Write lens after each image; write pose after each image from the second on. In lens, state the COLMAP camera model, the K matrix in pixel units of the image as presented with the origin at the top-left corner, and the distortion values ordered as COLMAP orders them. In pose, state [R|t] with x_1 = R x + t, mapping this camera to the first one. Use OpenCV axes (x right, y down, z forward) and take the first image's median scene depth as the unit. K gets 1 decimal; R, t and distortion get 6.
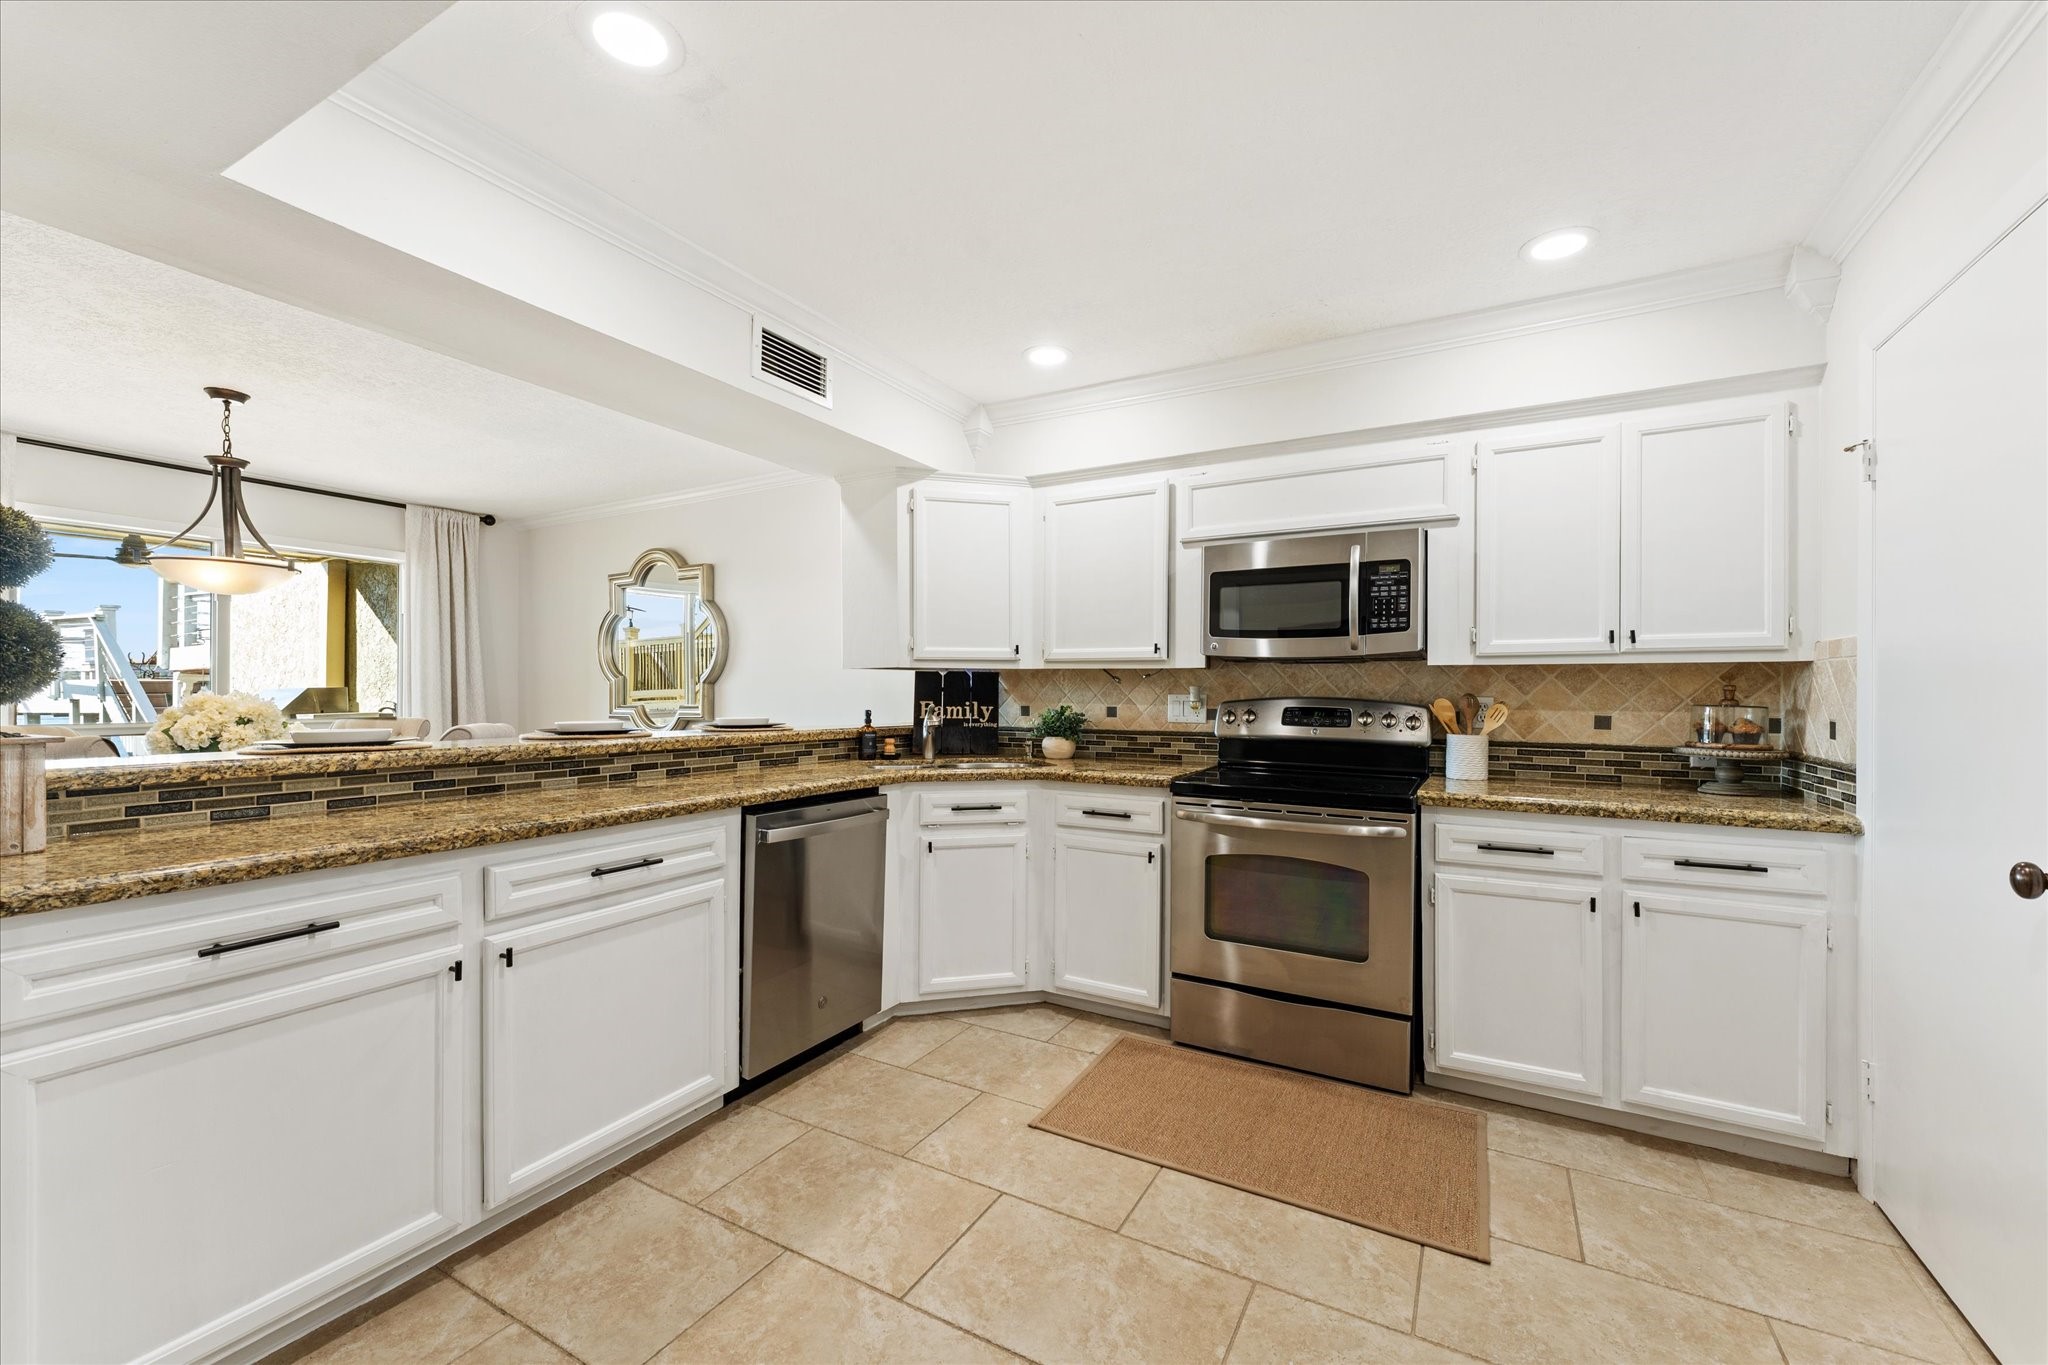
lens RADIAL K [[829.8, 0, 1027.8], [0, 829.8, 688.5], [0, 0, 1]] dist [-0.003295, -0.000319]
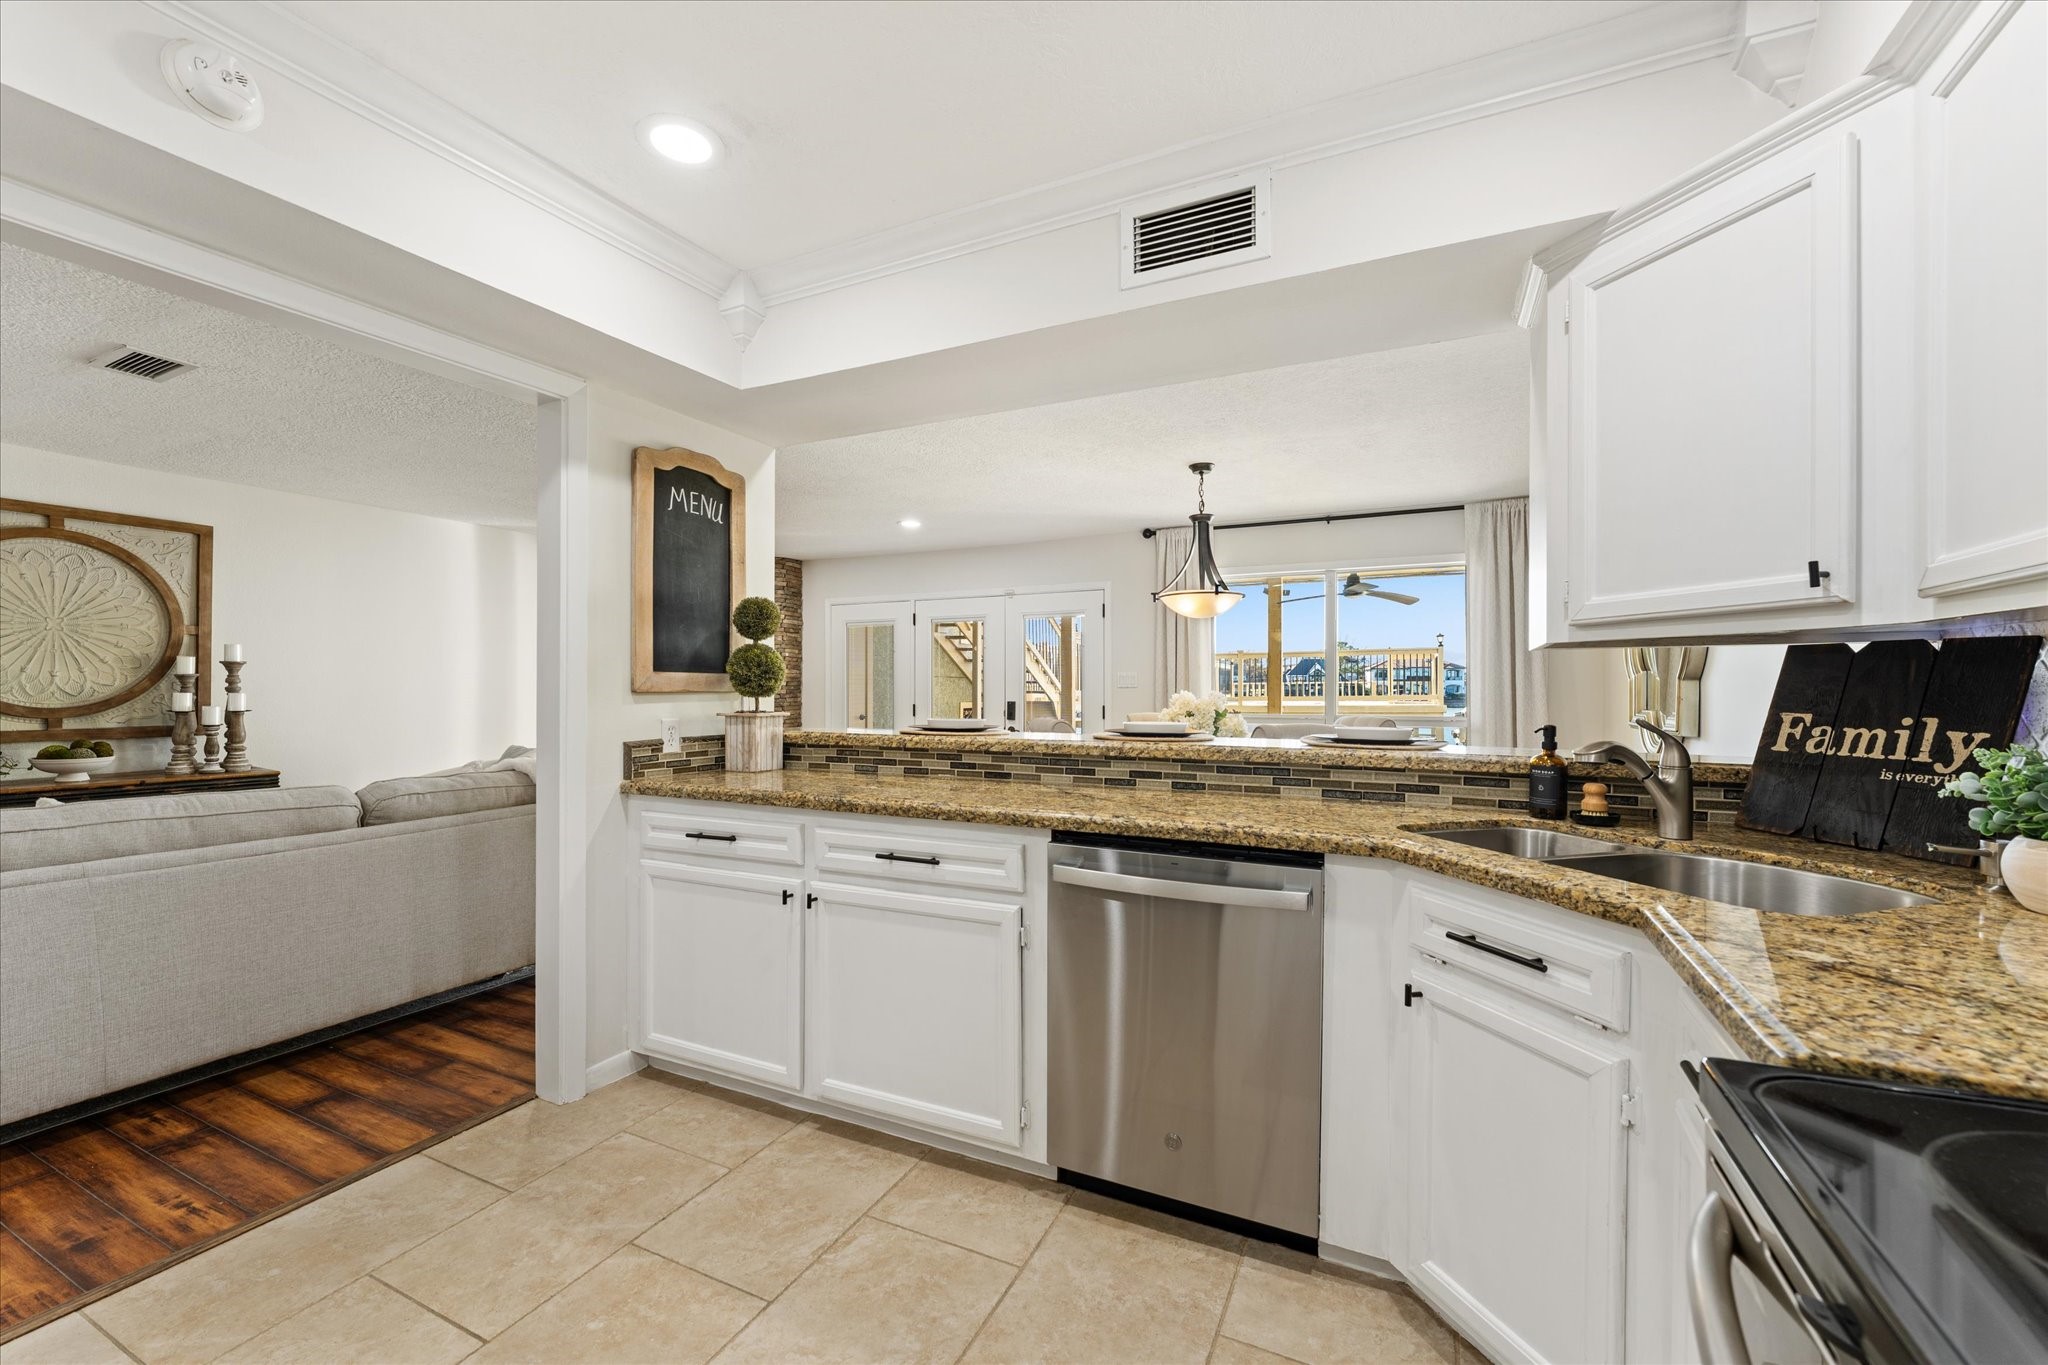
lens RADIAL K [[829.8, 0, 1026.6], [0, 829.8, 688.9], [0, 0, 1]] dist [-0.003295, -0.000319]
pose [[0.051716, -0.005510, -0.998647, 0.428125], [0.000938, 0.999985, -0.005469, 0.006514], [0.998661, -0.000653, 0.051721, 0.830942]]
